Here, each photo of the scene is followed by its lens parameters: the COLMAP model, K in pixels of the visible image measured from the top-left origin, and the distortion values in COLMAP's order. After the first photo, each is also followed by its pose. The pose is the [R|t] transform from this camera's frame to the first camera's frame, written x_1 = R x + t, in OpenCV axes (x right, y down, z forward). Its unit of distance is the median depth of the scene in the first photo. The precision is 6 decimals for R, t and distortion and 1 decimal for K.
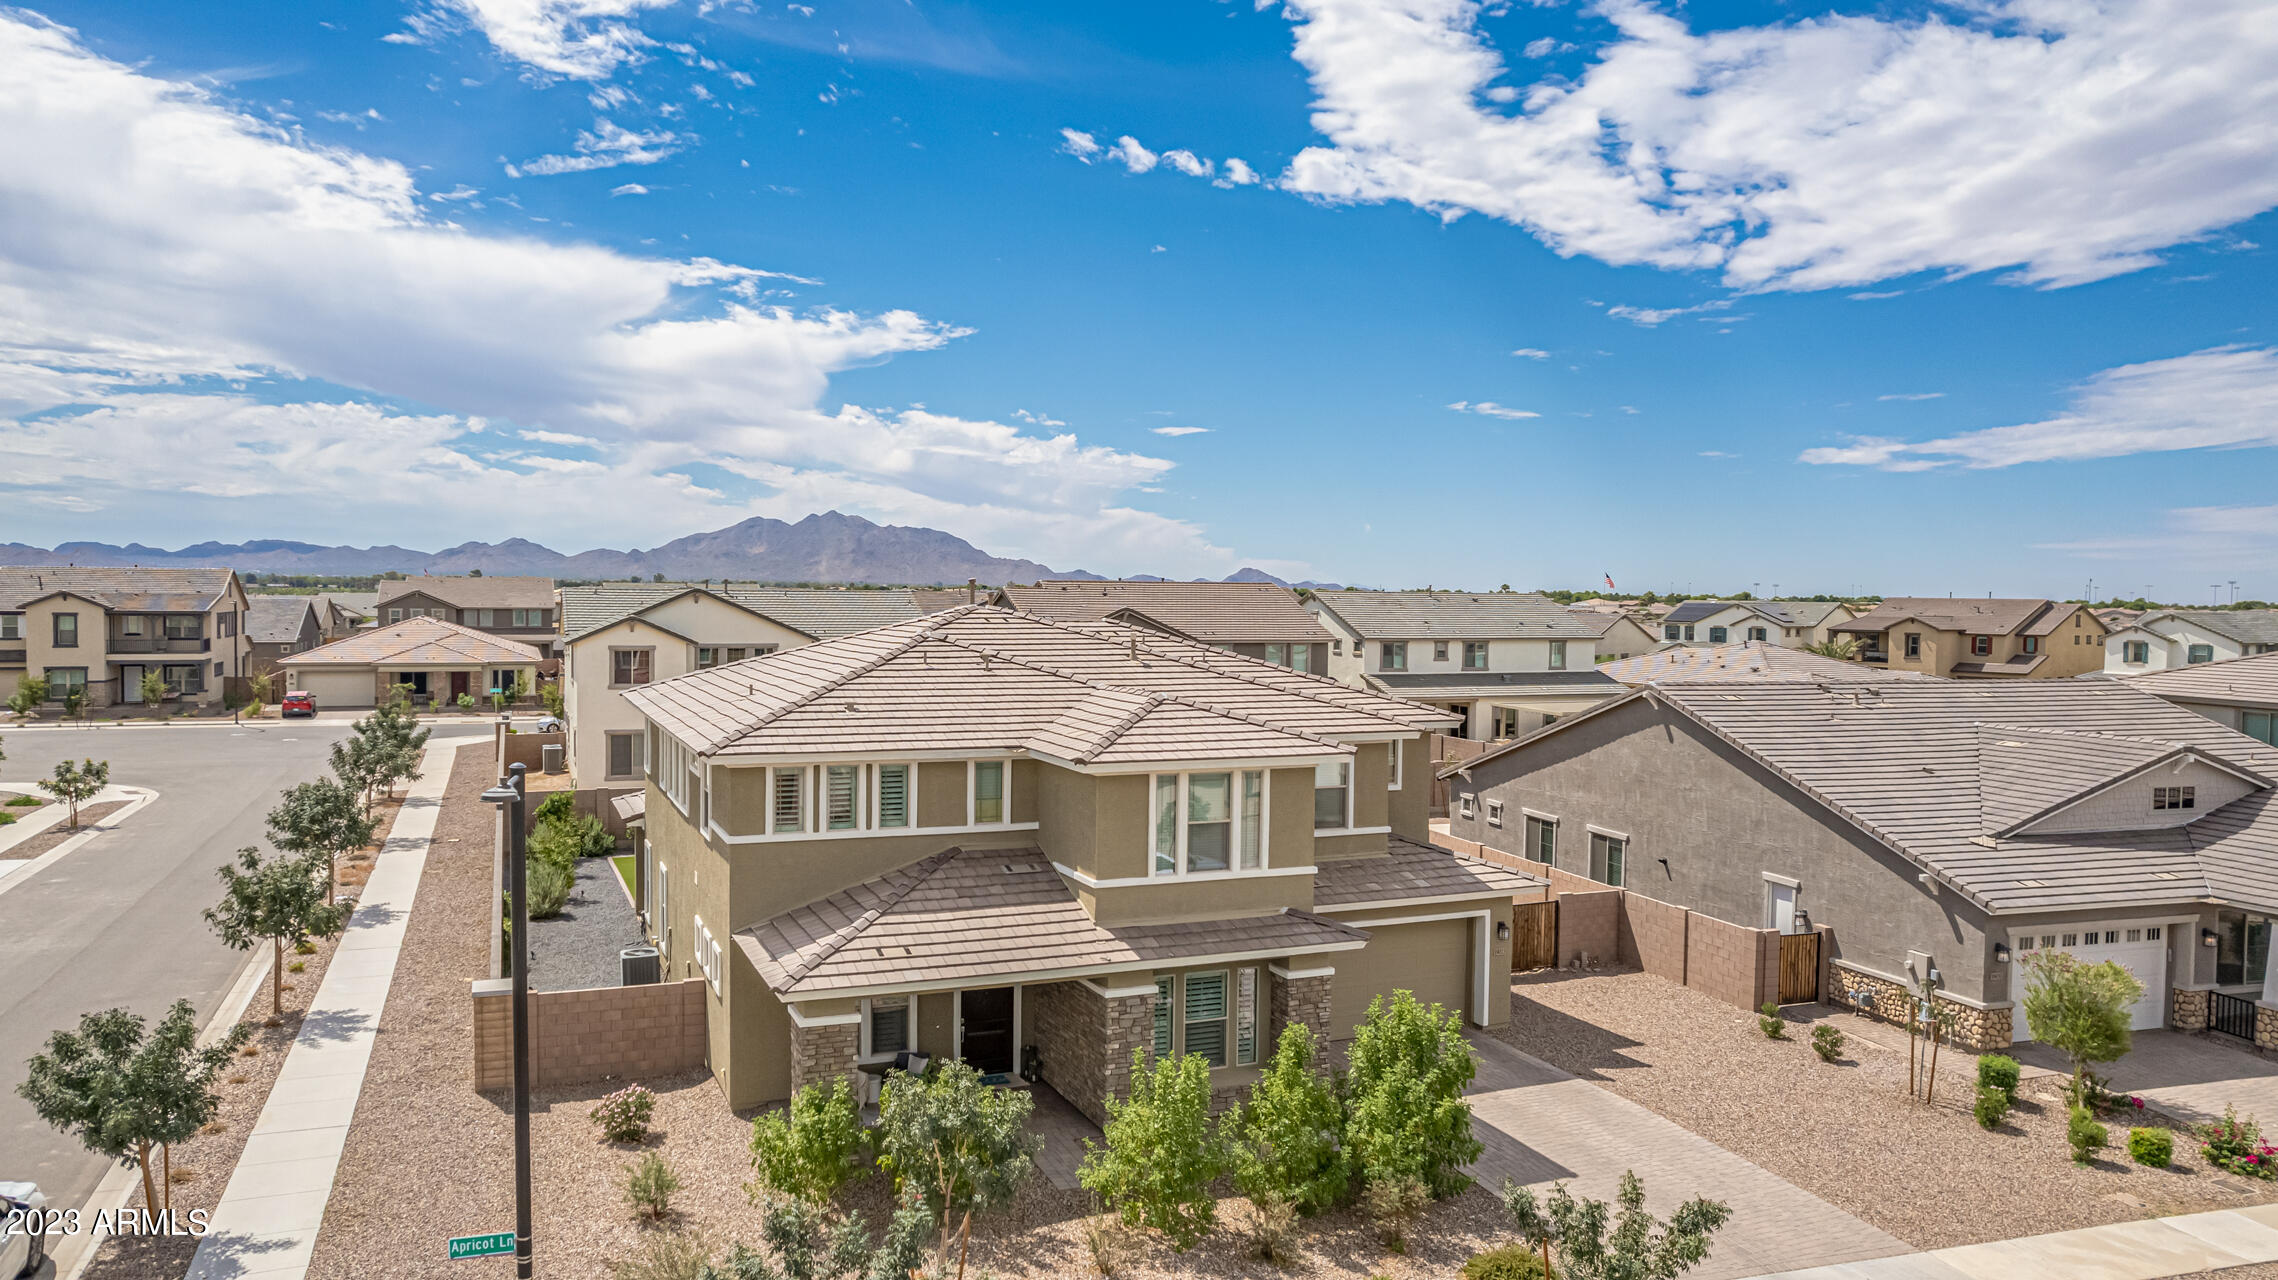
lens RADIAL K [[1532.4, 0, 1112.2], [0, 1532.4, 642.4], [0, 0, 1]] dist [-0.084392, 0.073213]
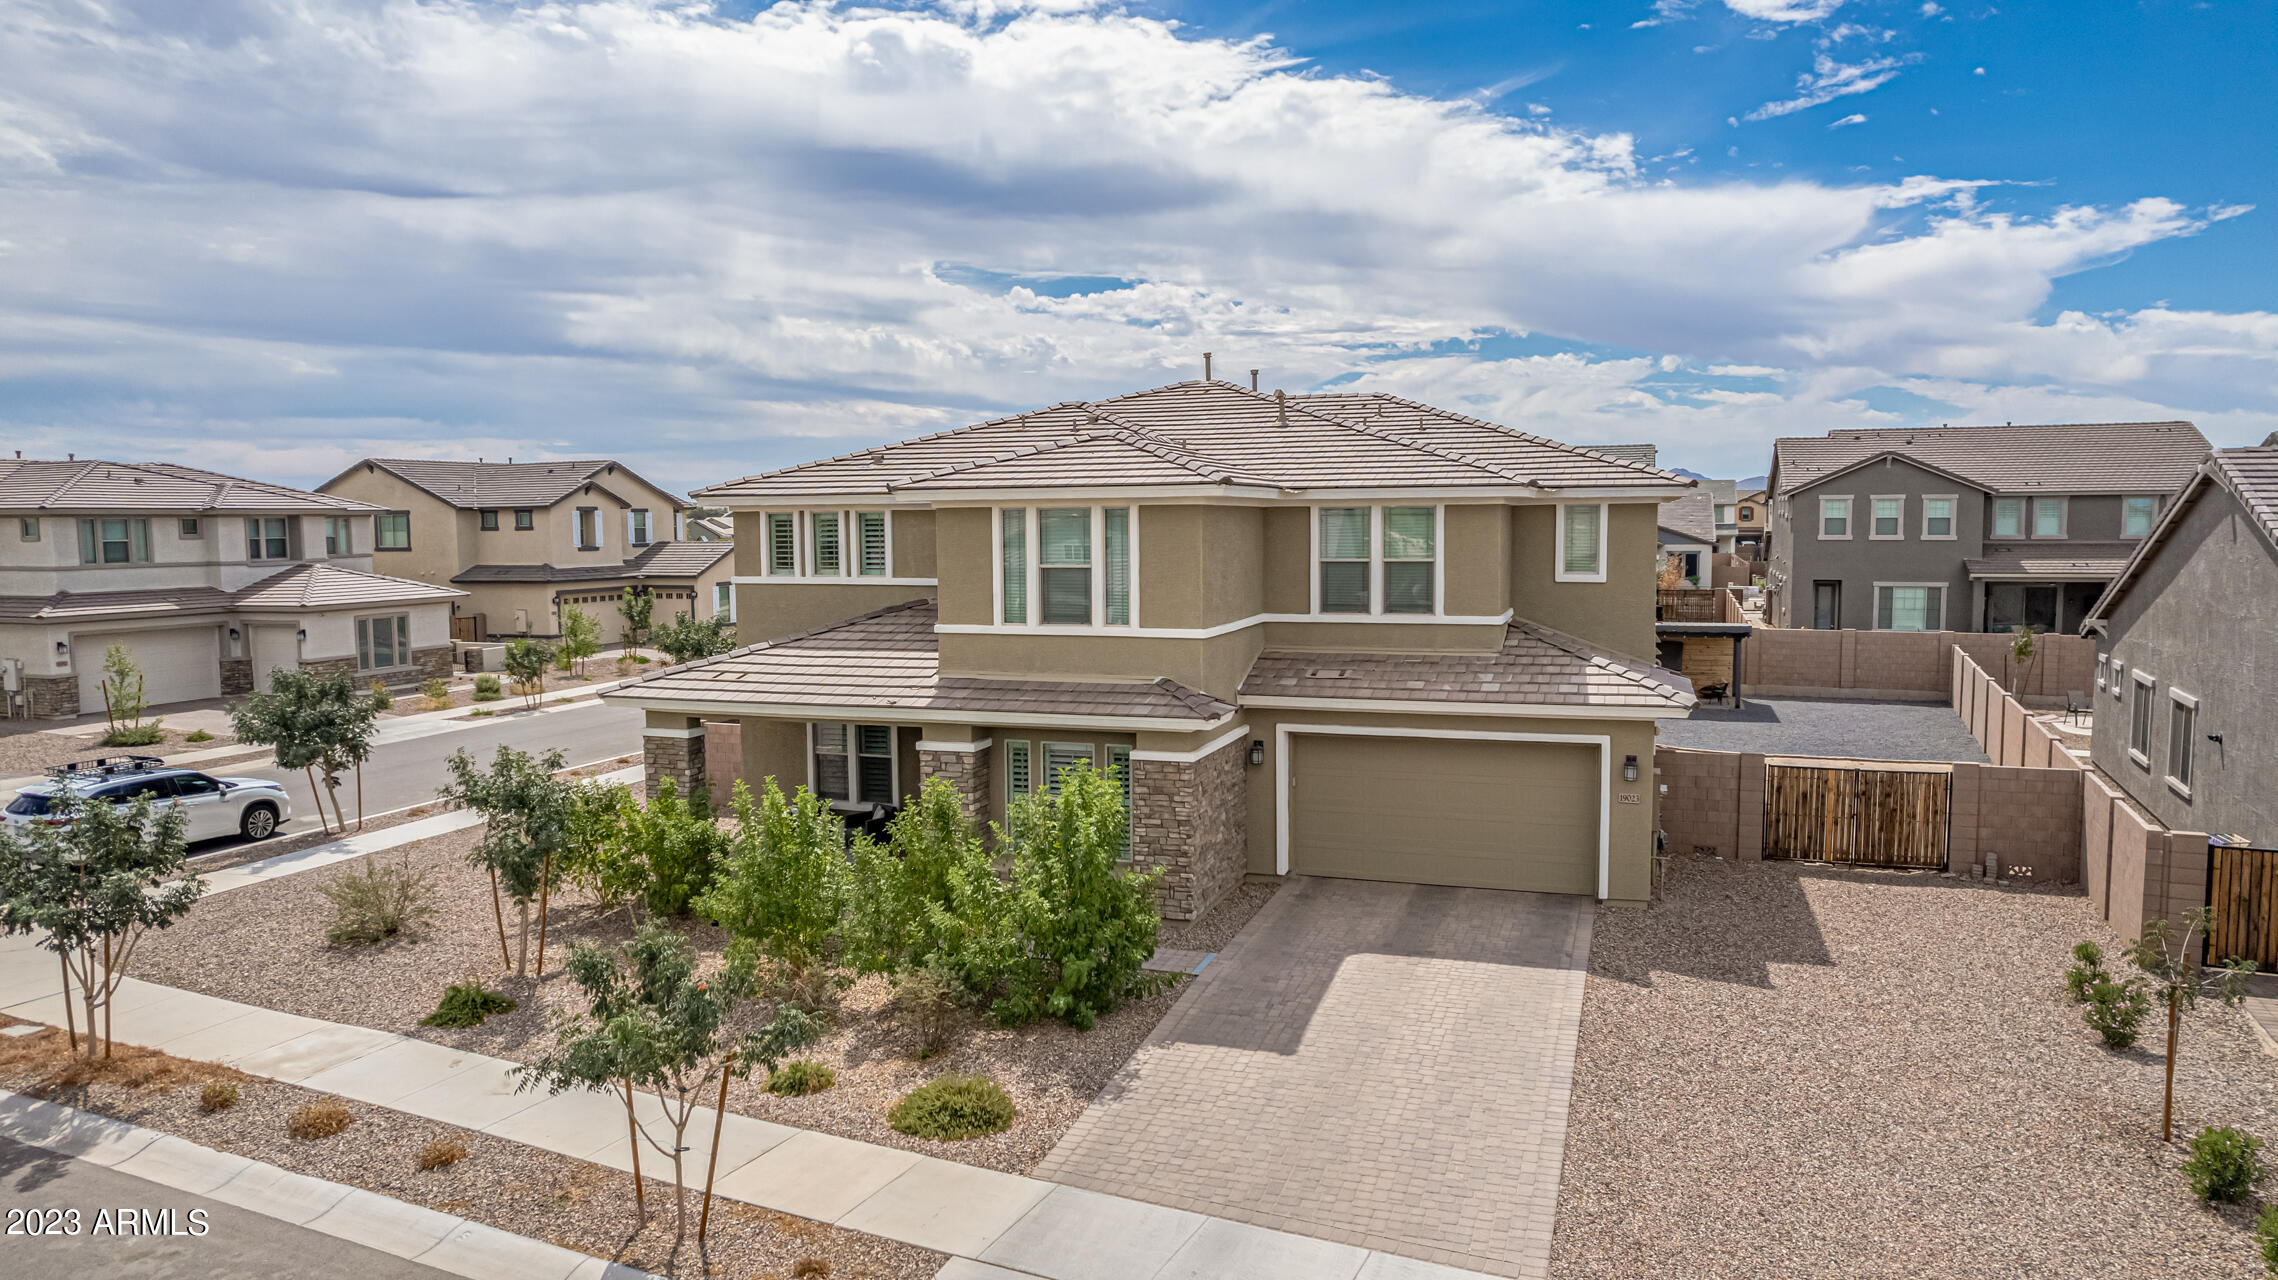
lens RADIAL K [[1450.9, 0, 1148.3], [0, 1450.9, 688.1], [0, 0, 1]] dist [-0.047629, 0.021729]
pose [[0.746946, 0.060174, -0.662156, 0.529097], [-0.005189, 0.996393, 0.084695, 0.096432], [0.664864, -0.059827, 0.744564, 0.353497]]
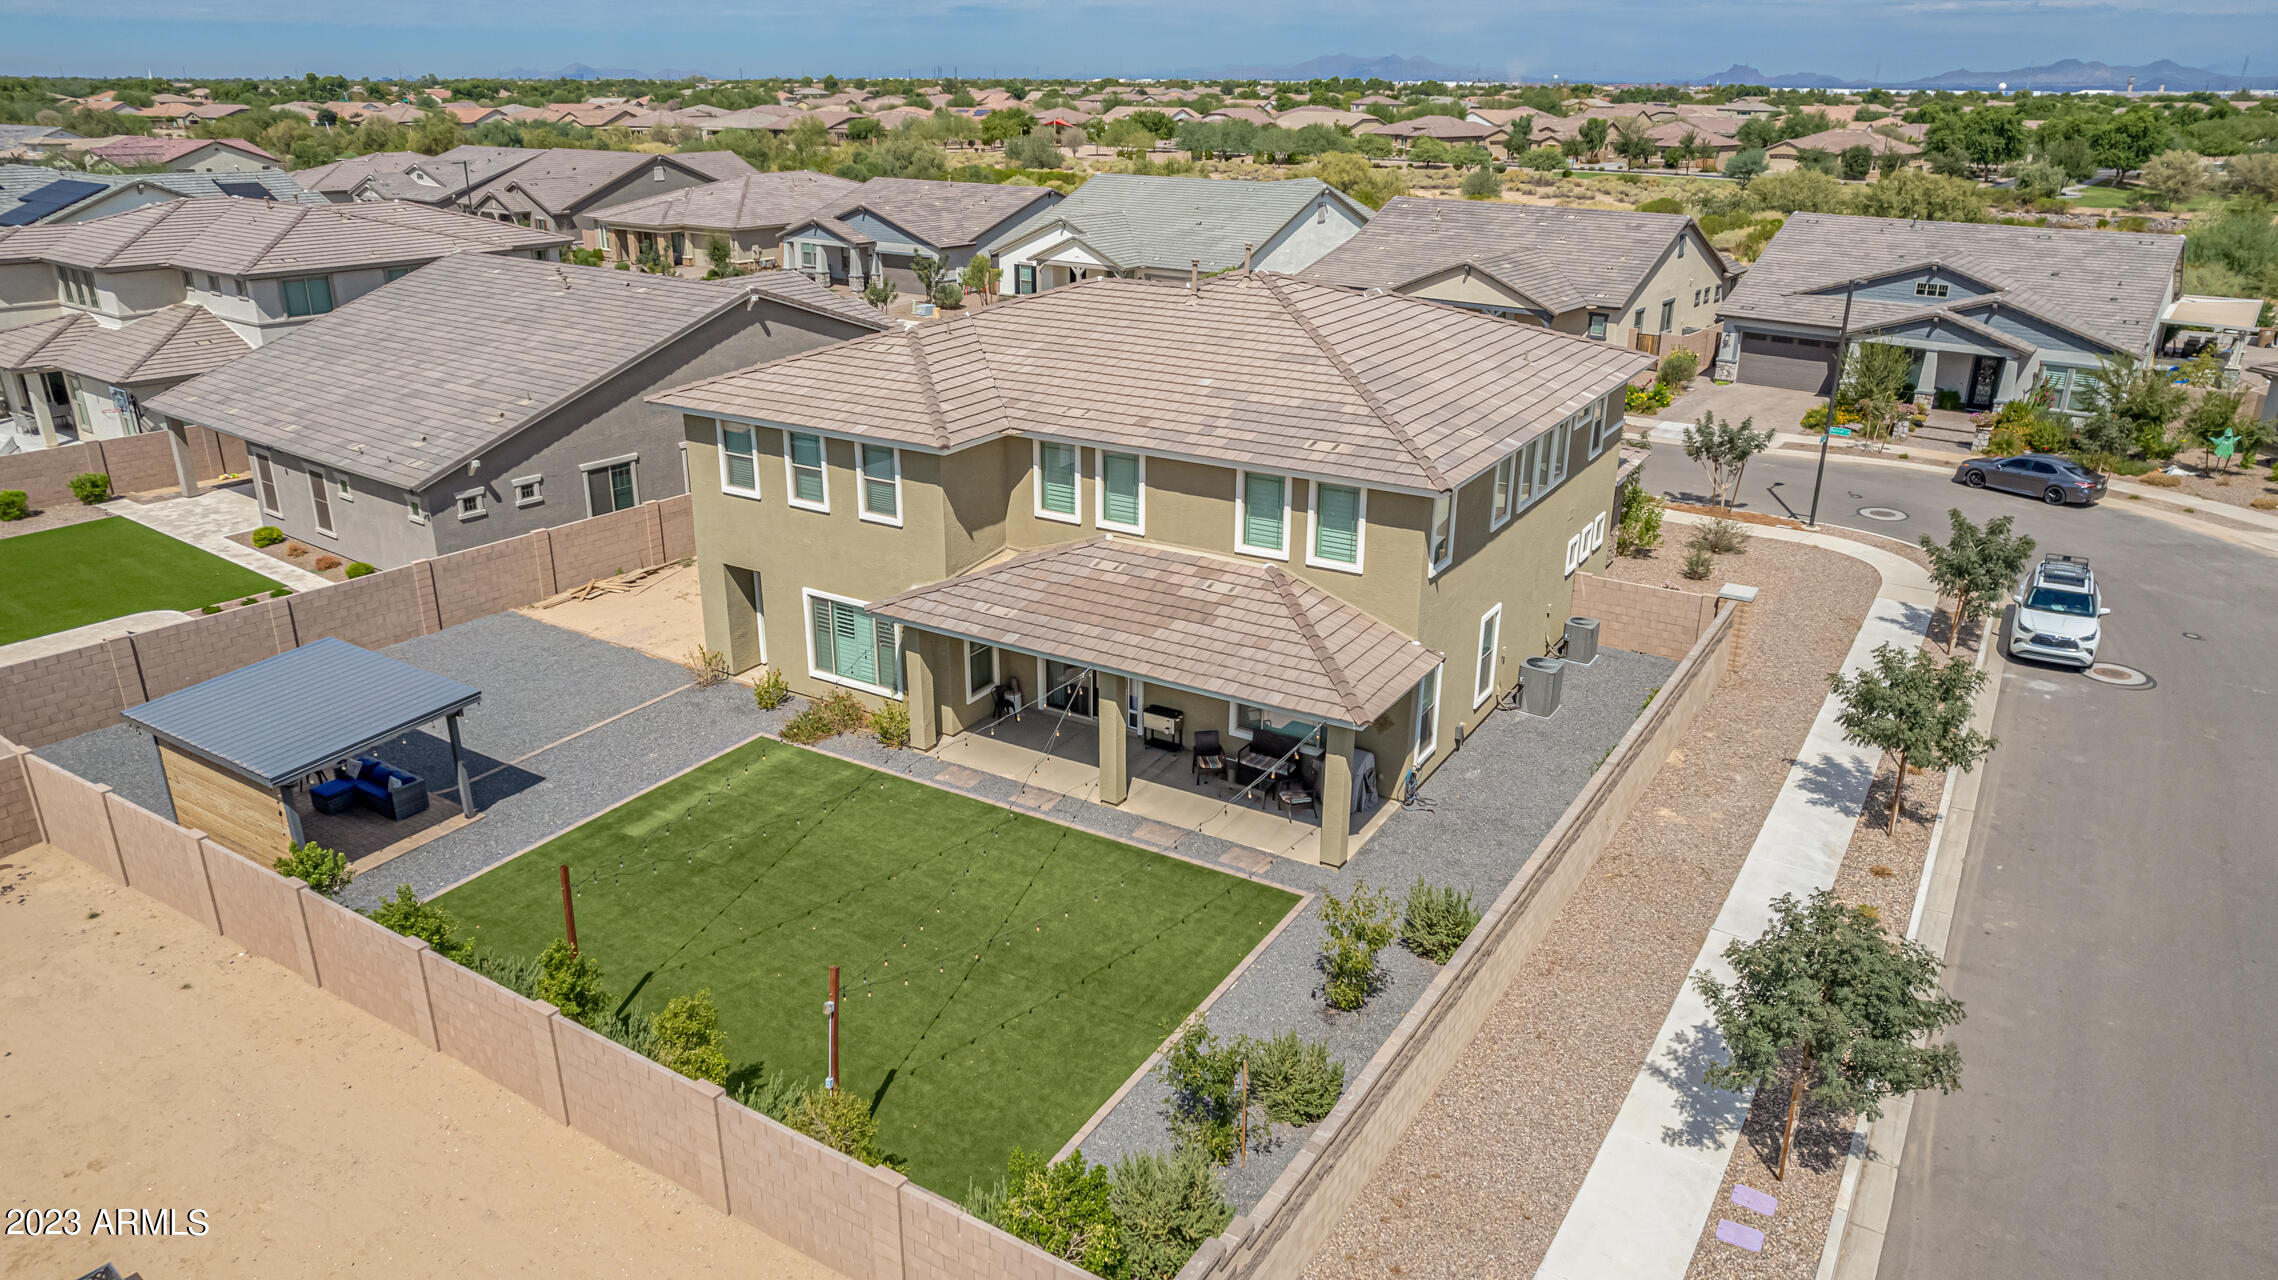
lens RADIAL K [[1492.0, 0, 1145.5], [0, 1492.0, 662.6], [0, 0, 1]] dist [-0.036089, 0.004338]
pose [[-0.595650, -0.311926, 0.740205, -0.911730], [0.011460, 0.918126, 0.396124, -0.190729], [-0.803162, 0.244434, -0.543307, 1.809359]]
